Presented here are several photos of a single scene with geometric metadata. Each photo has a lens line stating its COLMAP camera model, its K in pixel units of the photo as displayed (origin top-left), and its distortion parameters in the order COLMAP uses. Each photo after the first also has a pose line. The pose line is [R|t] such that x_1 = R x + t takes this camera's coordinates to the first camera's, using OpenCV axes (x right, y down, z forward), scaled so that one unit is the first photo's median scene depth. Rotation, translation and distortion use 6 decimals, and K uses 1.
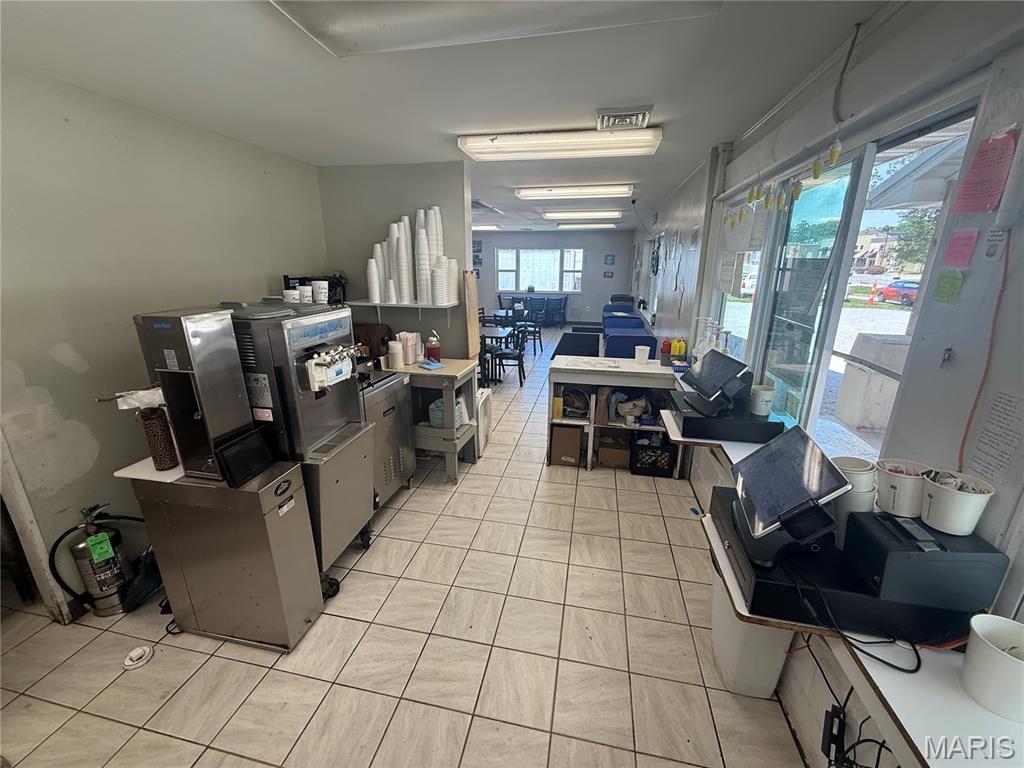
lens RADIAL K [[408.9, 0, 512.2], [0, 408.9, 382.9], [0, 0, 1]] dist [-0.002913, -0.000307]
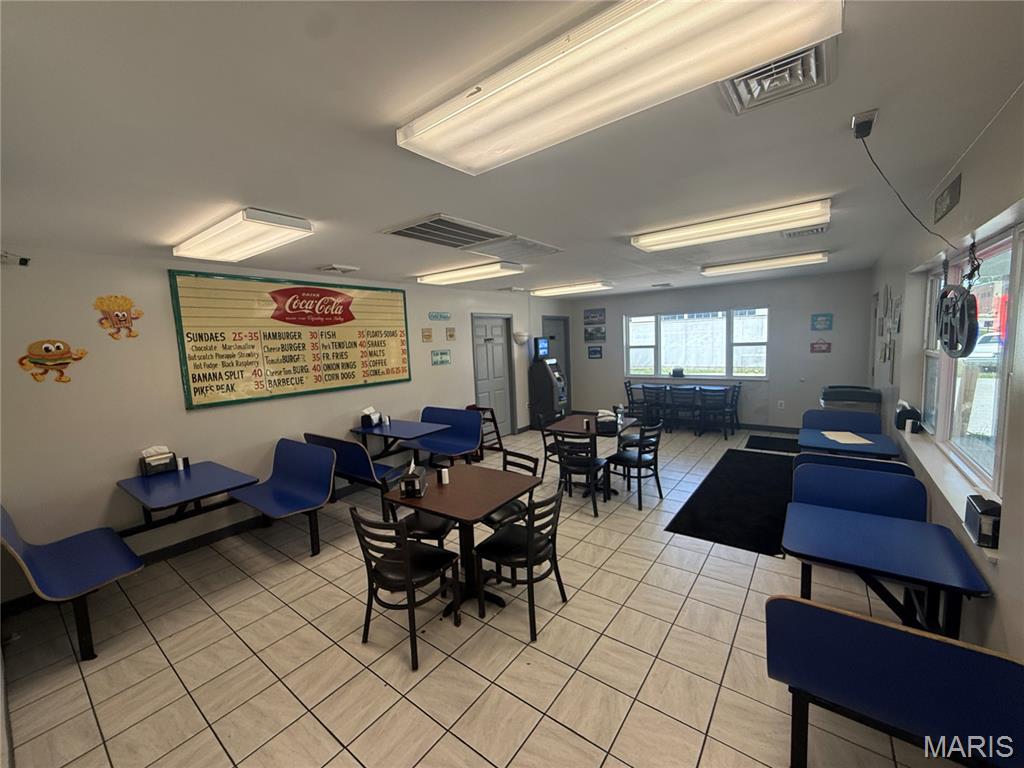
lens RADIAL K [[408.9, 0, 513.3], [0, 408.9, 382.0], [0, 0, 1]] dist [-0.002913, -0.000307]
pose [[0.902860, 0.001875, -0.429930, 0.102647], [-0.078625, 0.983847, -0.160822, -0.101100], [0.422683, 0.179003, 0.888424, 0.351761]]
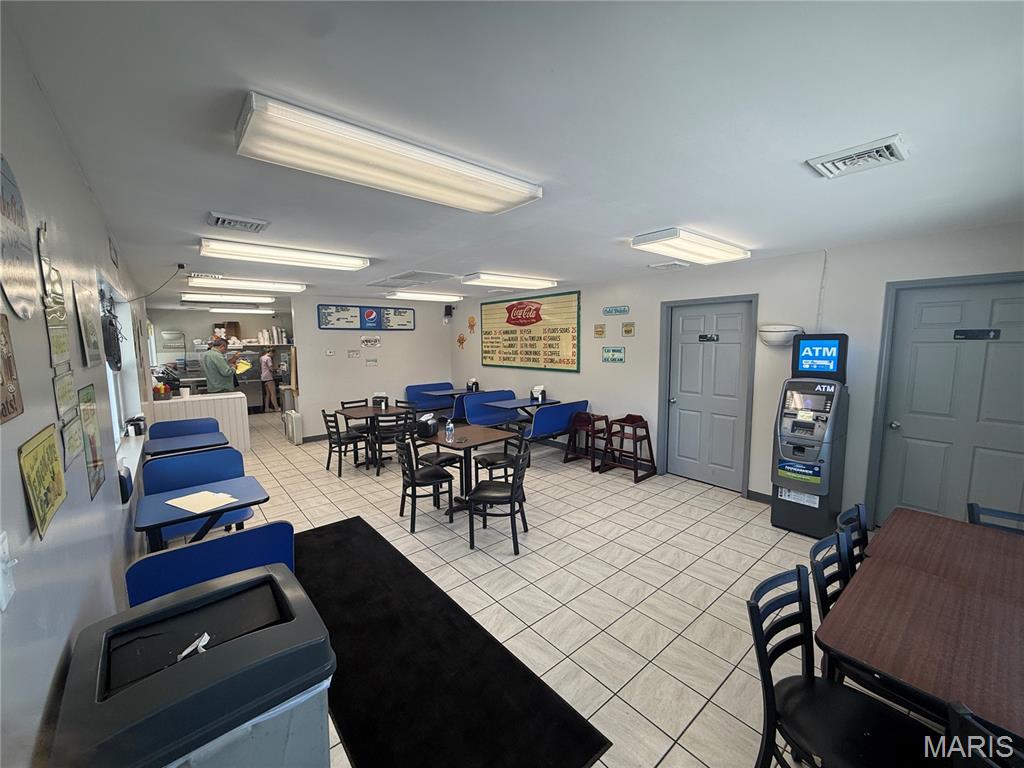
lens RADIAL K [[408.9, 0, 514.0], [0, 408.9, 386.2], [0, 0, 1]] dist [-0.002913, -0.000307]
pose [[-0.610332, 0.085421, -0.787526, 0.207346], [-0.224050, 0.934959, 0.275051, -0.220902], [0.759800, 0.344318, -0.551497, 0.758132]]
